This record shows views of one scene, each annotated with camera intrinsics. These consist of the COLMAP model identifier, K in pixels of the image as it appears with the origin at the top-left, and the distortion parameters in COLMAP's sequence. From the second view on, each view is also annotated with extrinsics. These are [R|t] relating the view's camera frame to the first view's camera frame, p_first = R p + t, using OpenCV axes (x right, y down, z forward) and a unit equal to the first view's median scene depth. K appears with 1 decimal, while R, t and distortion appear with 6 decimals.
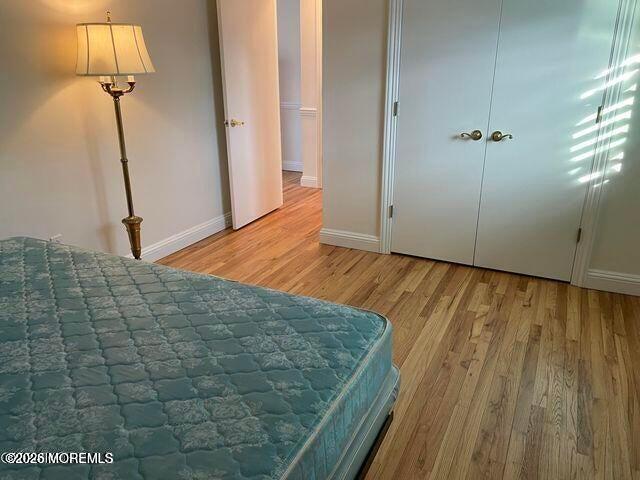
lens RADIAL K [[483.3, 0, 320.5], [0, 483.3, 239.9], [0, 0, 1]] dist [0.012122, 0.001261]
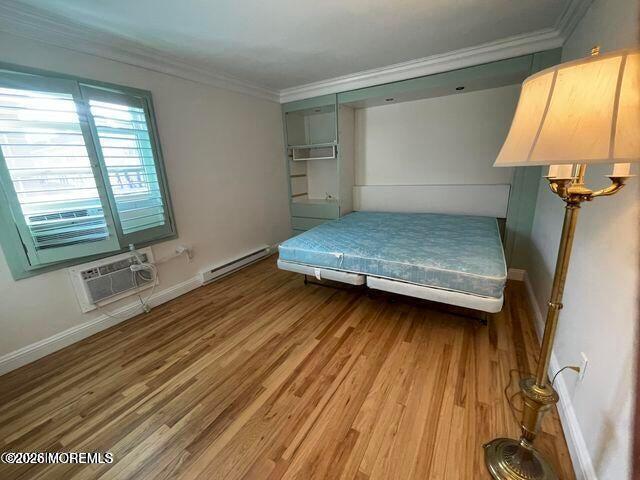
lens RADIAL K [[262.1, 0, 320.4], [0, 262.1, 237.3], [0, 0, 1]] dist [-0.000301, -0.000093]
pose [[-0.996034, 0.030544, 0.083570, -0.152728], [0.072702, 0.820846, 0.566503, -0.457158], [-0.051295, 0.570332, -0.819811, 1.288903]]
